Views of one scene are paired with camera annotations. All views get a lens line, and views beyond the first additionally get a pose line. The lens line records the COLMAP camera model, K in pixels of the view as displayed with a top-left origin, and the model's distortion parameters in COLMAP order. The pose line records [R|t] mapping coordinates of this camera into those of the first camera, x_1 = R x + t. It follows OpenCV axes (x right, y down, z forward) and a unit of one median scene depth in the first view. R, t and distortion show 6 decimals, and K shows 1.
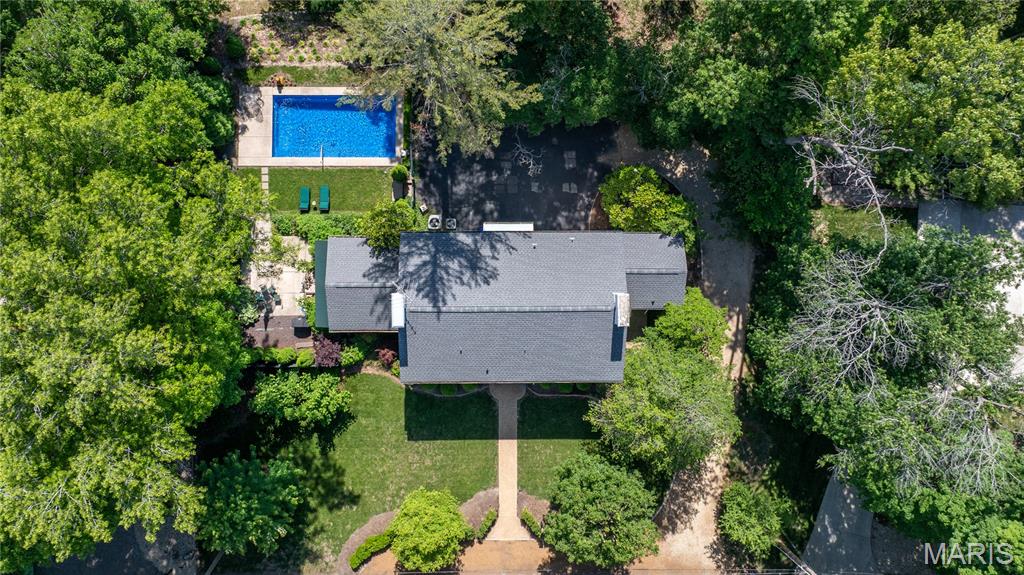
lens RADIAL K [[897.7, 0, 511.2], [0, 897.7, 306.2], [0, 0, 1]] dist [-0.028176, -0.002471]
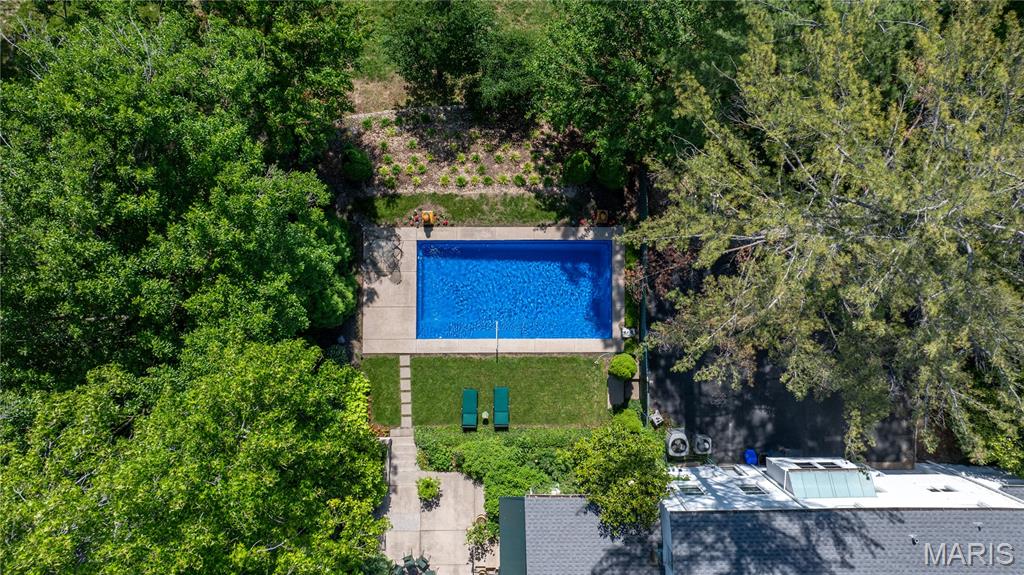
lens RADIAL K [[753.6, 0, 524.5], [0, 753.6, 313.8], [0, 0, 1]] dist [-0.010099, -0.001861]
pose [[0.999922, -0.004779, -0.011548, -0.184515], [0.004757, 0.999987, -0.001932, -0.182906], [0.011557, 0.001877, 0.999931, 0.469991]]
